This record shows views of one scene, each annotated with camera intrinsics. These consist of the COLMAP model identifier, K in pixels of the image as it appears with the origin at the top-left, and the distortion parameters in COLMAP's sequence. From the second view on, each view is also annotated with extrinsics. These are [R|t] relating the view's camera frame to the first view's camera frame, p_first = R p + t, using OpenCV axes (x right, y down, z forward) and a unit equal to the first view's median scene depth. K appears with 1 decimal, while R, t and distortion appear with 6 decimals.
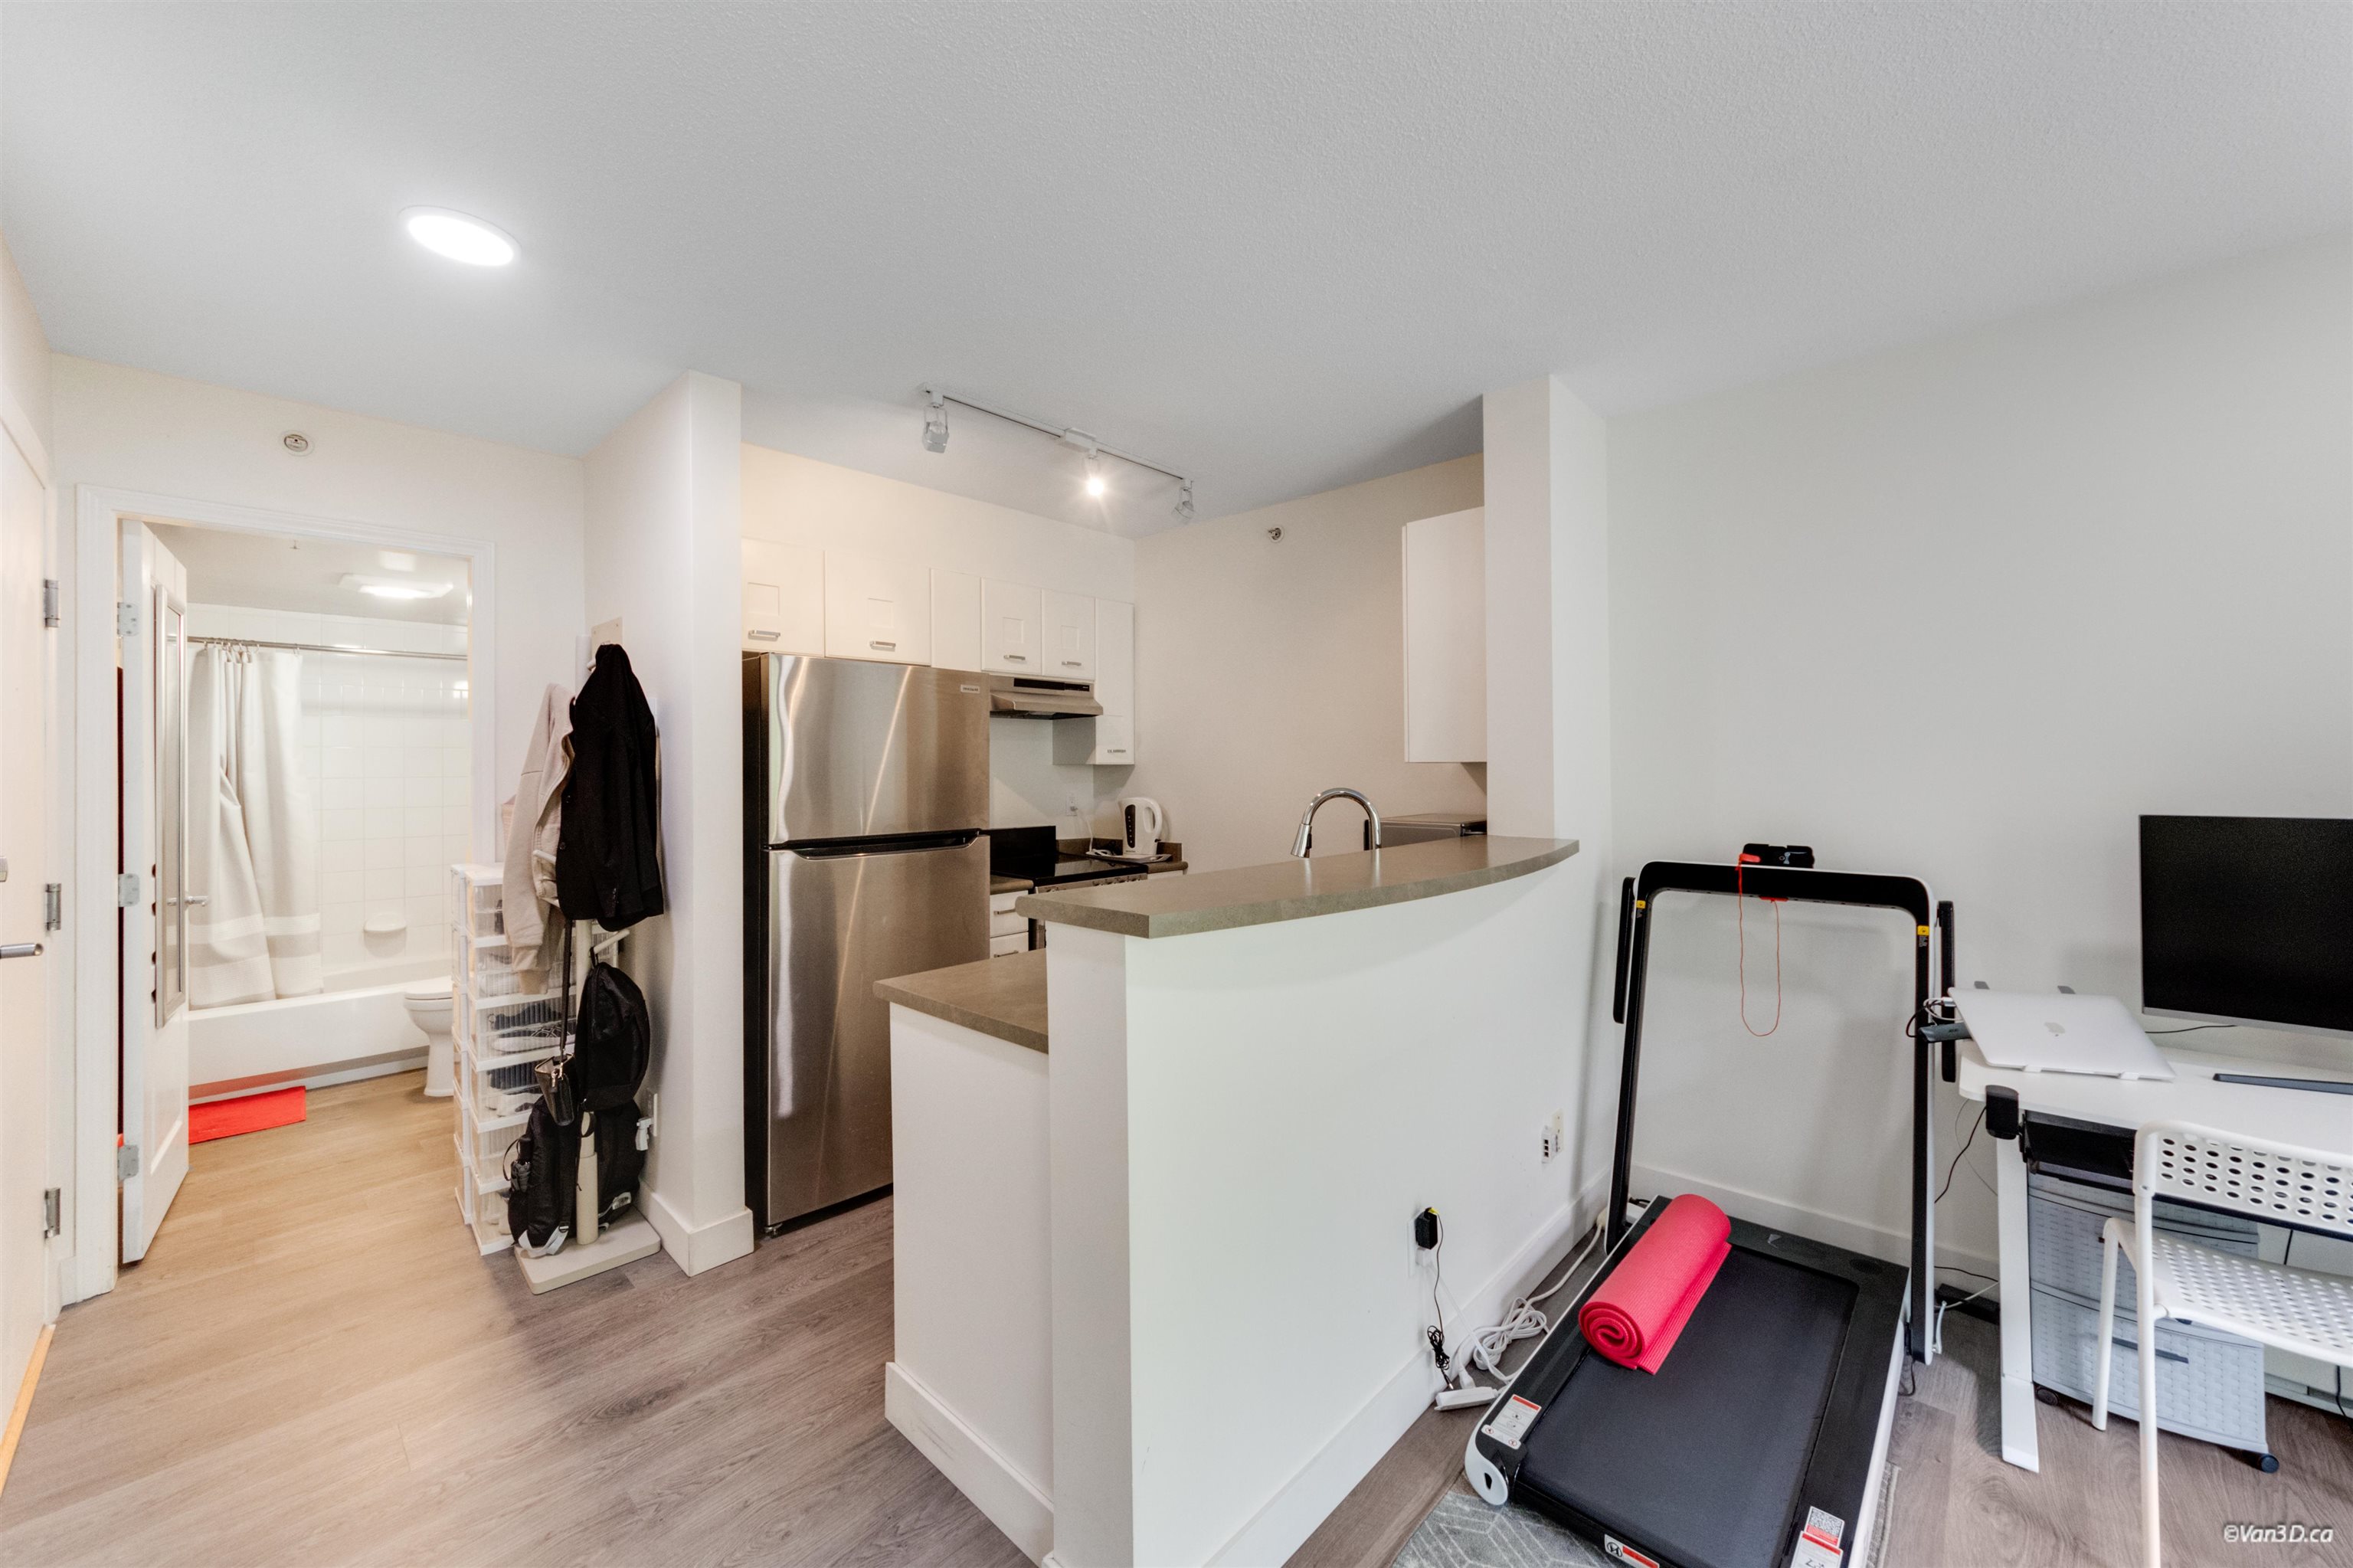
lens RADIAL K [[895.3, 0, 1204.8], [0, 895.3, 765.6], [0, 0, 1]] dist [0.001594, -0.001867]
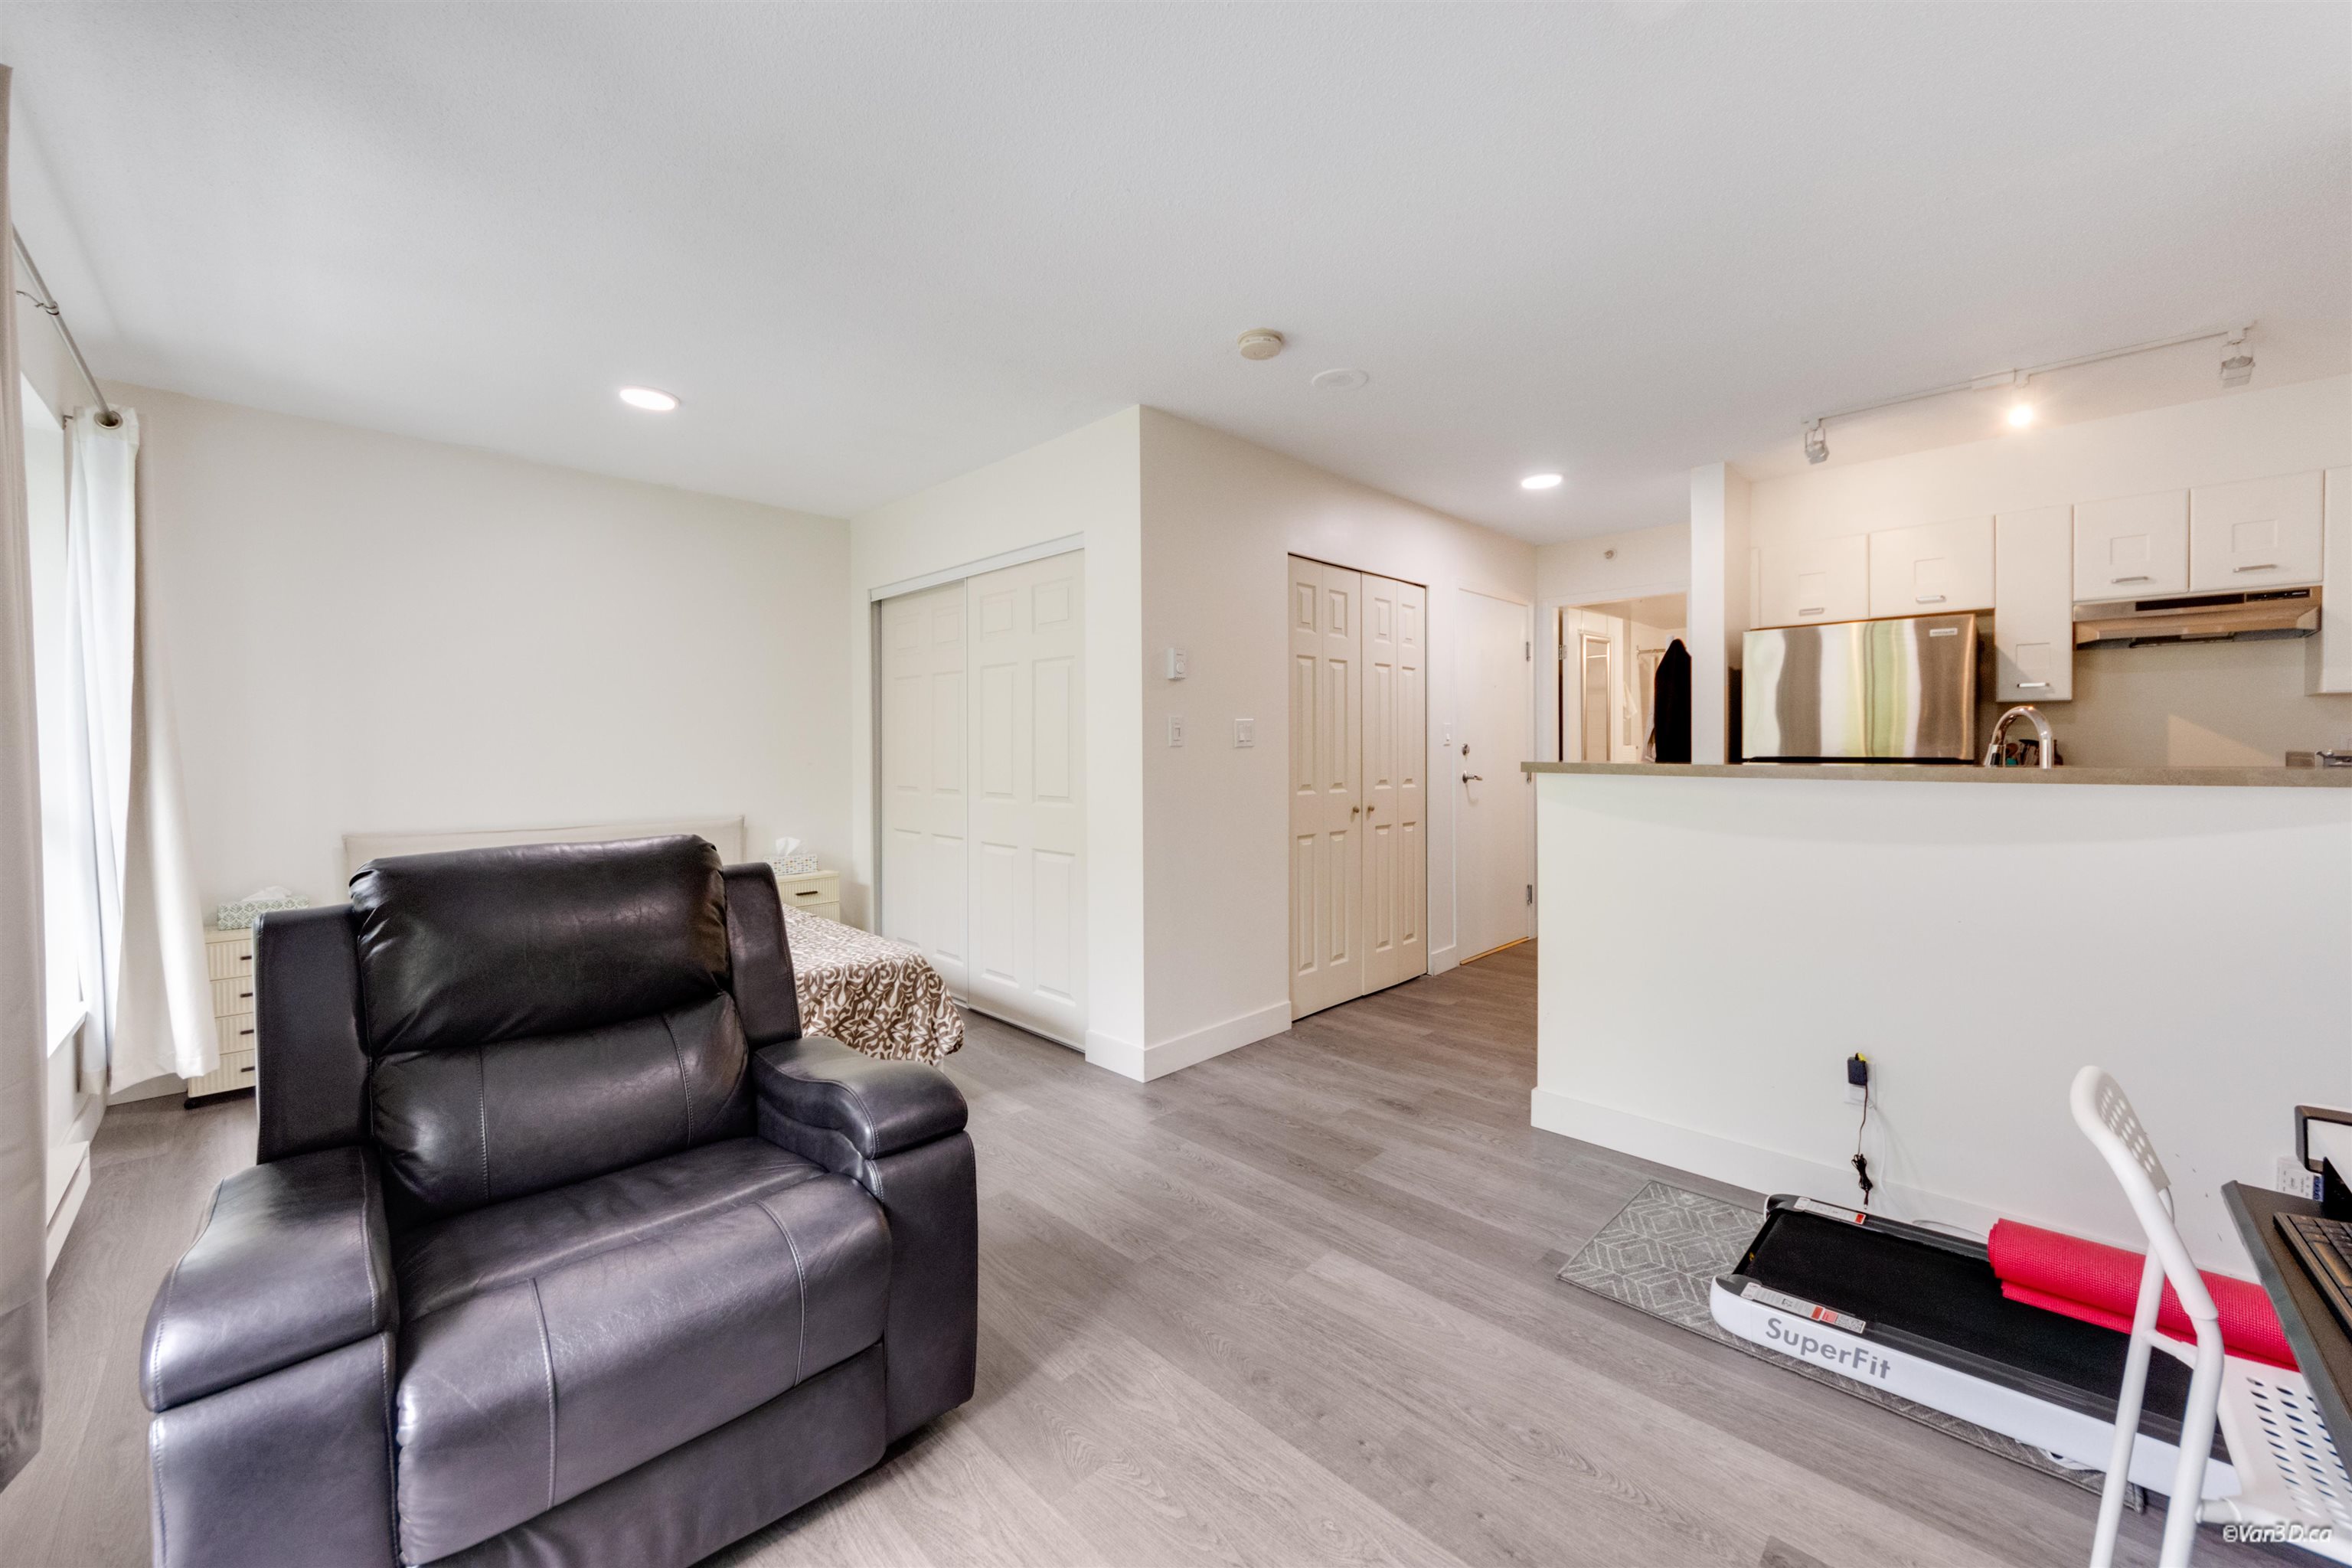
lens RADIAL K [[894.9, 0, 1189.0], [0, 894.9, 767.1], [0, 0, 1]] dist [0.001594, -0.001867]
pose [[-0.036472, 0.031305, -0.998844, 1.119807], [0.006624, 0.999495, 0.031083, 0.053538], [0.999313, -0.005483, -0.036661, 0.120632]]
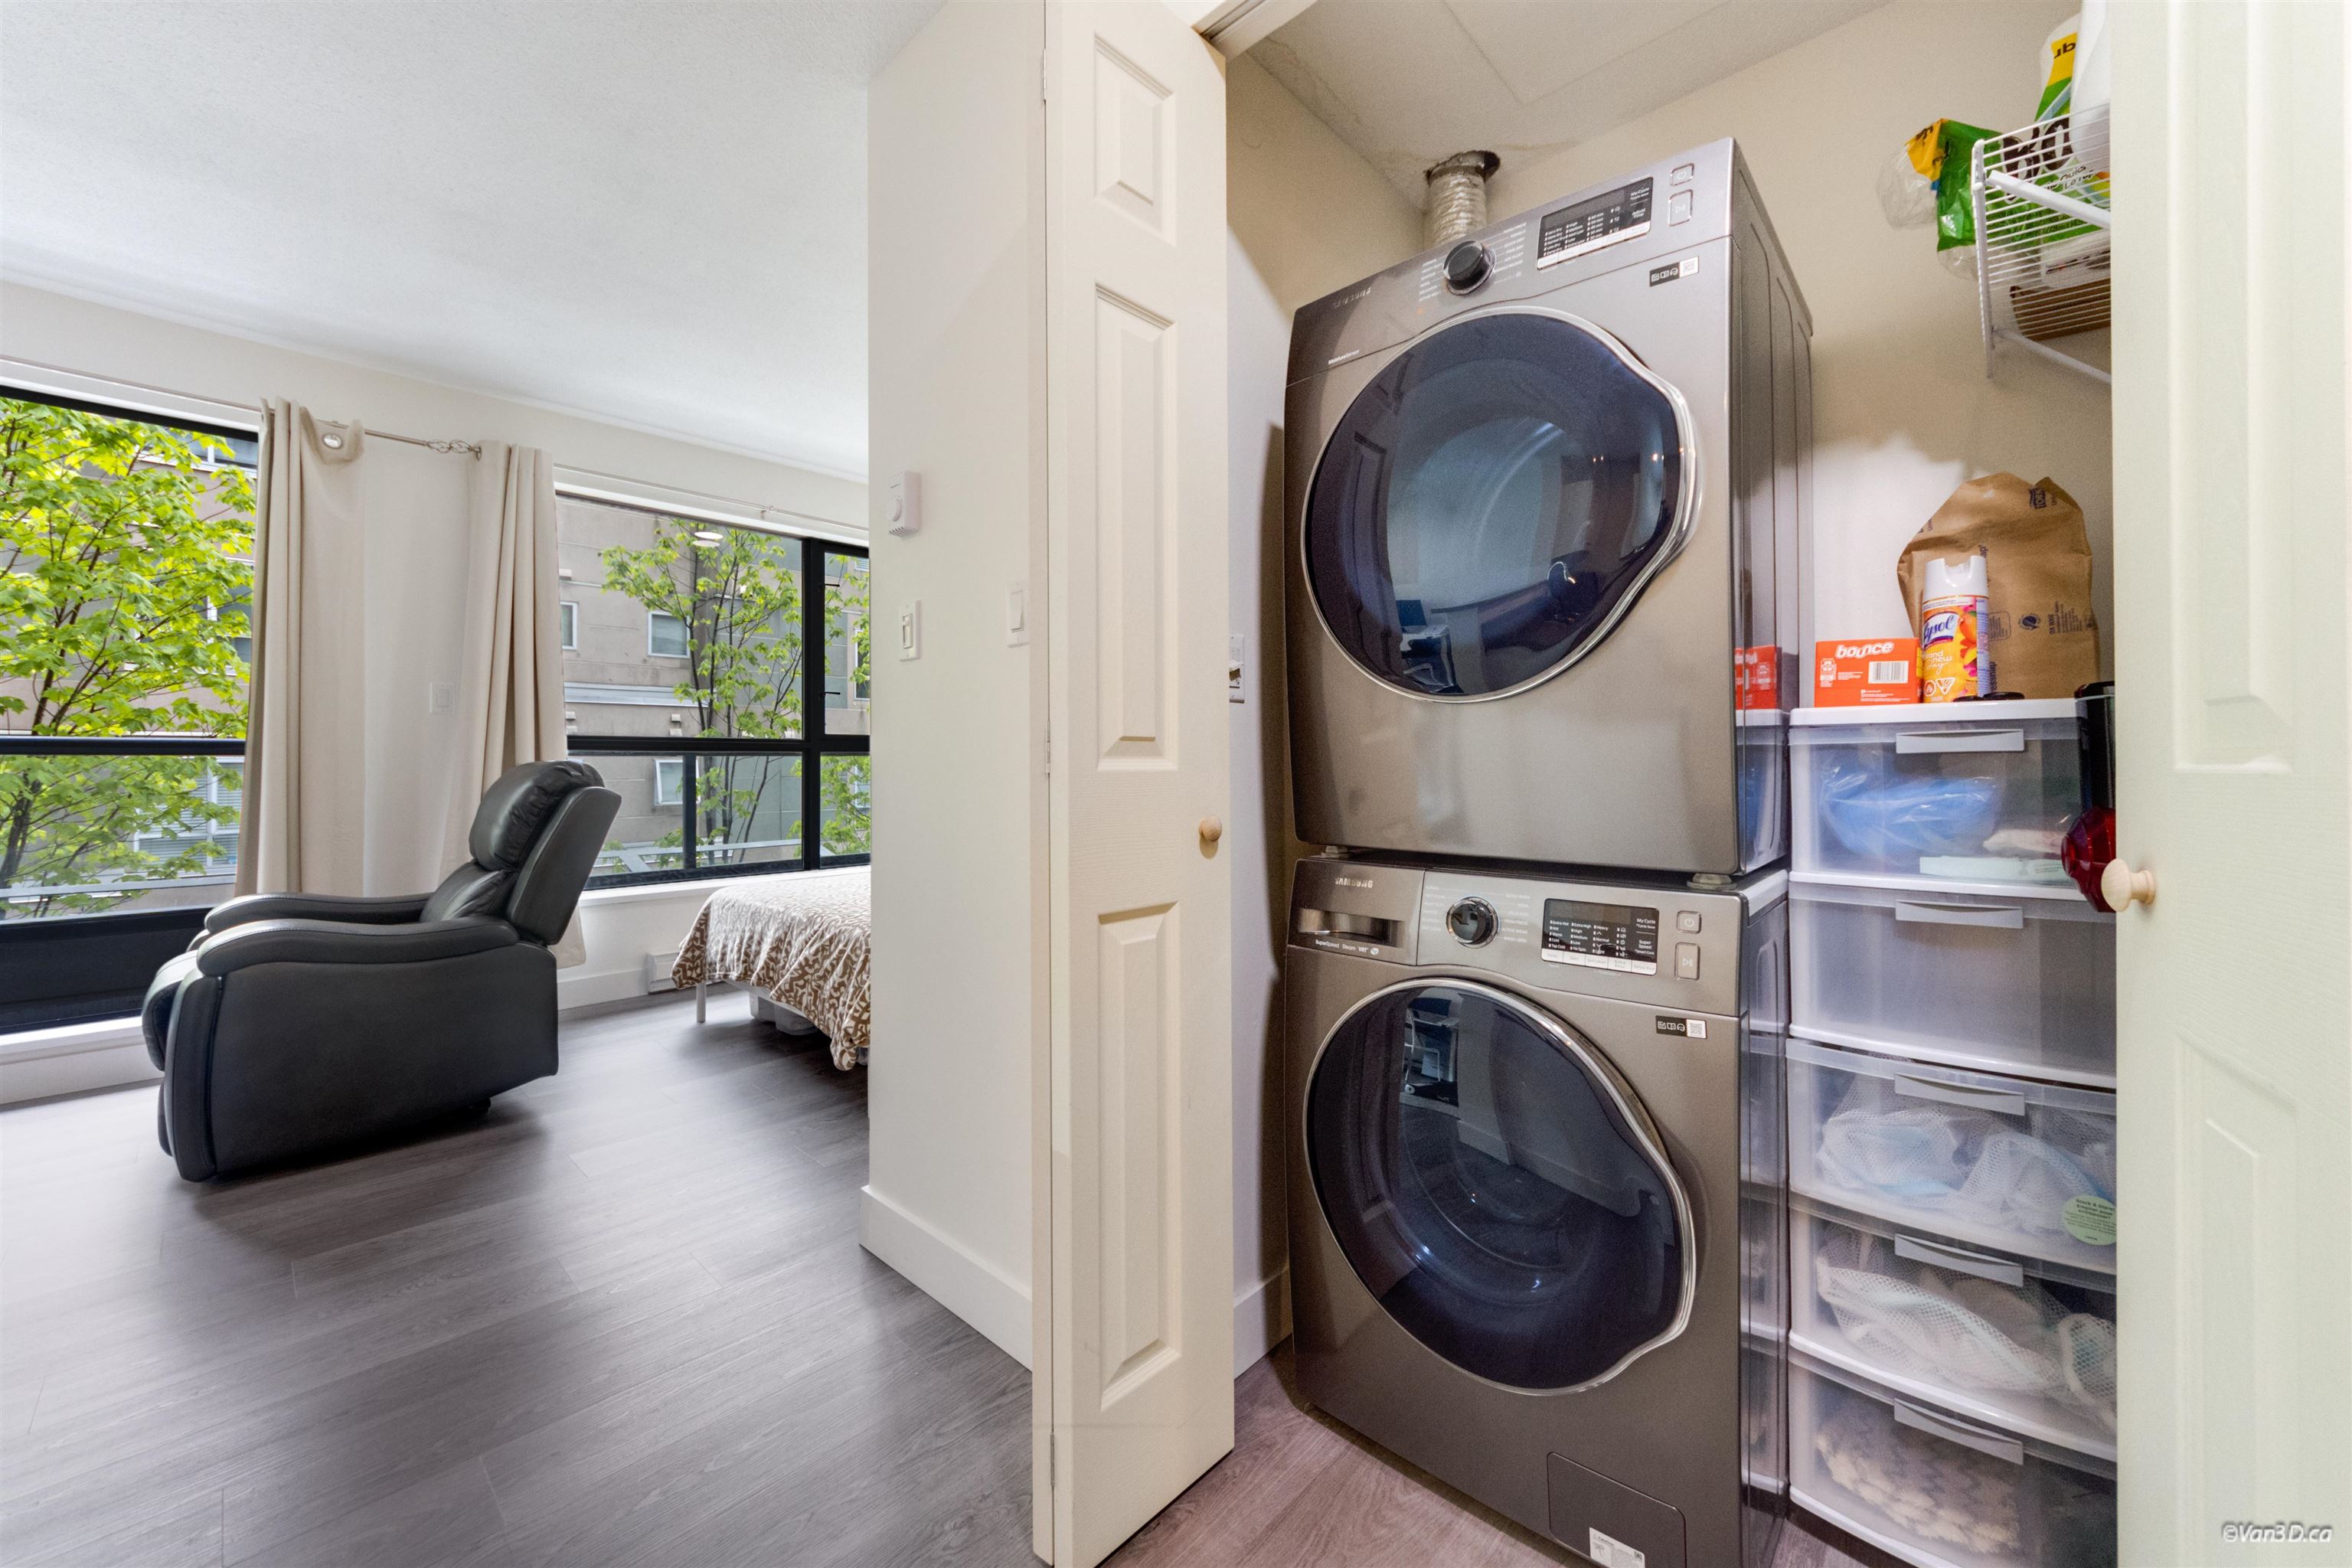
lens RADIAL K [[900.4, 0, 1200.5], [0, 900.4, 752.3], [0, 0, 1]] dist [-0.006936, 0.000704]
pose [[-0.999940, 0.010730, 0.002108, -0.463656], [0.010704, 0.999873, -0.011838, 0.150314], [-0.002235, -0.011815, -0.999928, 0.765040]]
